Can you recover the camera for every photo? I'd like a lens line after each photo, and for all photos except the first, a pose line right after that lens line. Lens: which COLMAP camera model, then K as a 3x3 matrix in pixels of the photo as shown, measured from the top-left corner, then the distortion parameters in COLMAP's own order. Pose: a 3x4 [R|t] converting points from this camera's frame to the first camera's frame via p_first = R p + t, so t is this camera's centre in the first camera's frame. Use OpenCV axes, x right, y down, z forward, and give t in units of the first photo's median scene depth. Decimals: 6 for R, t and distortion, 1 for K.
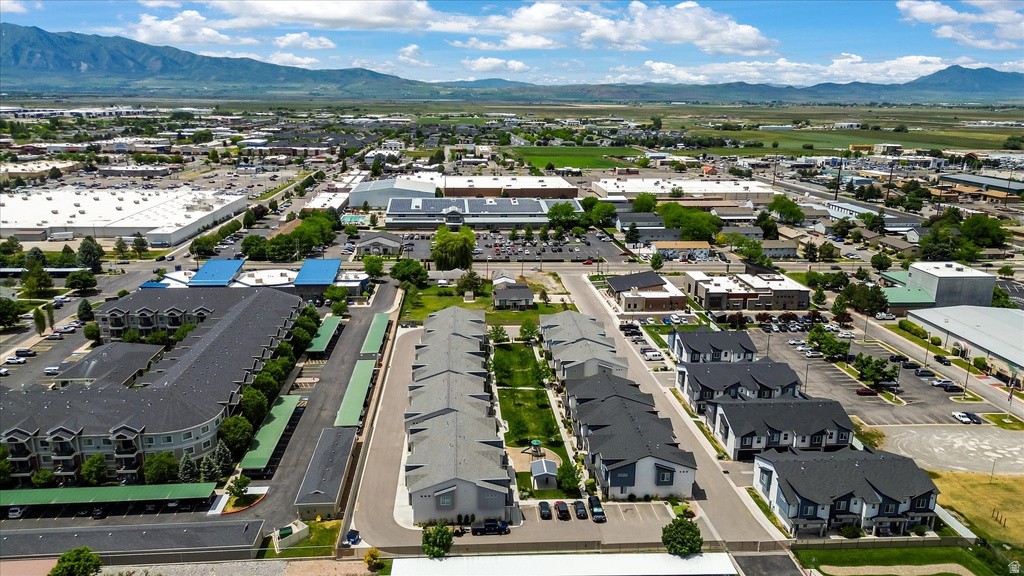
lens RADIAL K [[727.5, 0, 510.5], [0, 727.5, 293.0], [0, 0, 1]] dist [0.063234, -0.050440]
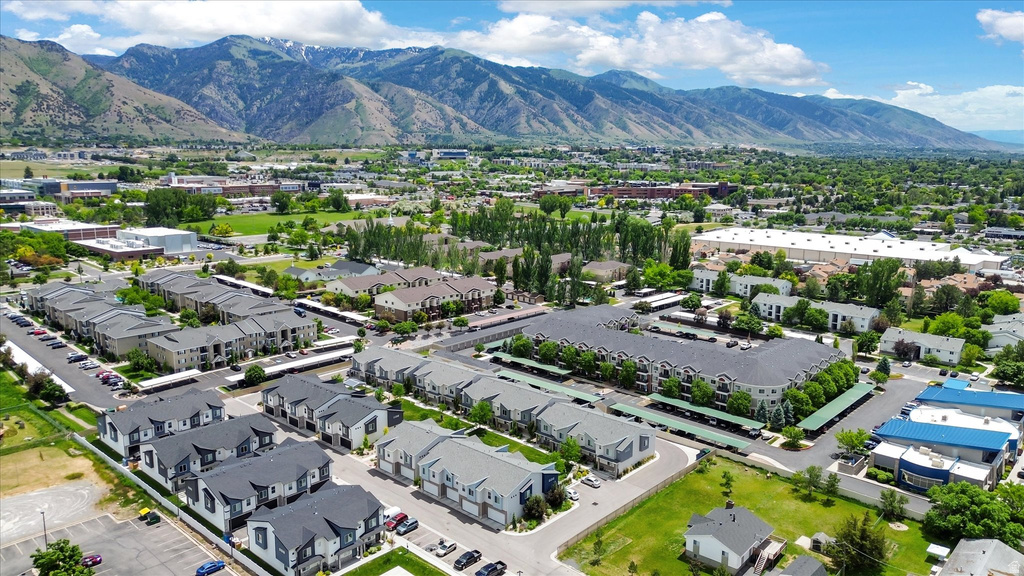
lens RADIAL K [[727.5, 0, 514.2], [0, 727.5, 285.5], [0, 0, 1]] dist [0.063234, -0.050440]
pose [[-0.722077, 0.111608, -0.682751, 0.372320], [-0.198241, 0.912134, 0.358764, -0.259951], [0.662801, 0.394405, -0.636505, 0.939361]]
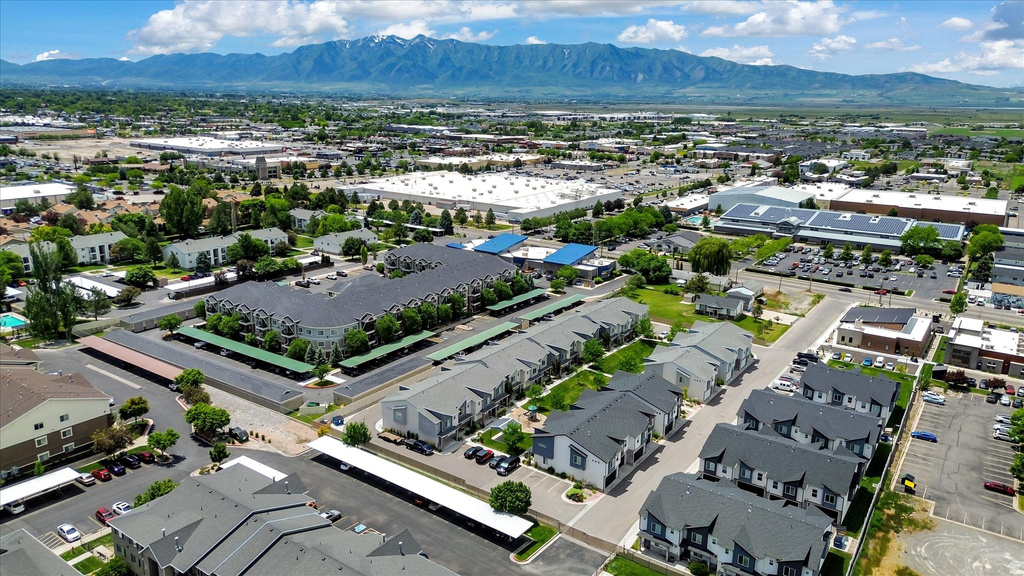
lens RADIAL K [[727.5, 0, 503.8], [0, 727.5, 293.8], [0, 0, 1]] dist [0.063234, -0.050440]
pose [[0.777001, 0.171764, -0.605613, 0.297215], [-0.176706, 0.982886, 0.052052, -0.007194], [0.604189, 0.066571, 0.794055, 0.039240]]
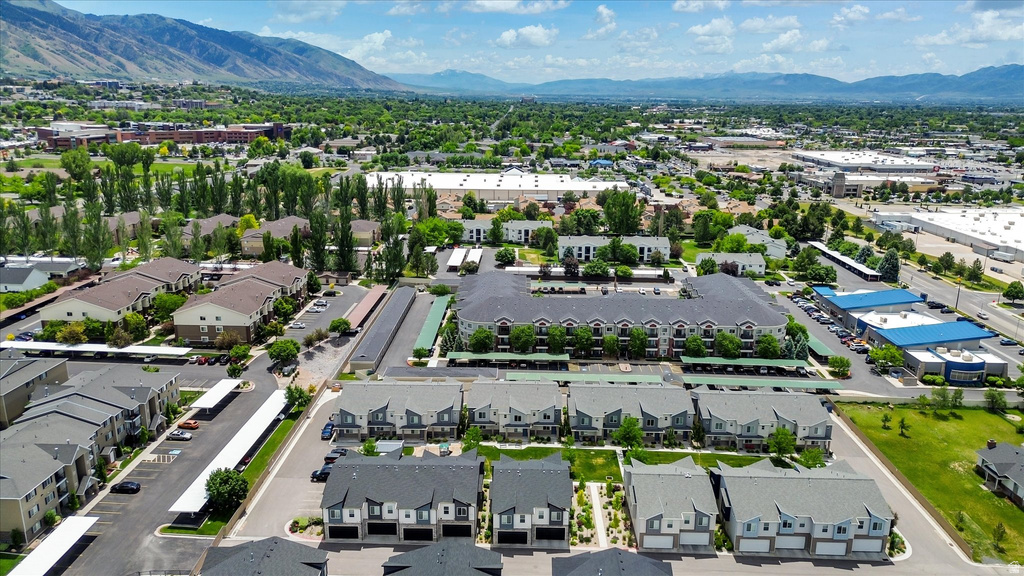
lens RADIAL K [[727.5, 0, 508.5], [0, 727.5, 287.3], [0, 0, 1]] dist [0.063234, -0.050440]
pose [[-0.082067, 0.244746, -0.966108, 0.432205], [-0.278053, 0.925264, 0.258019, -0.127217], [0.957053, 0.289804, -0.007881, 0.477901]]
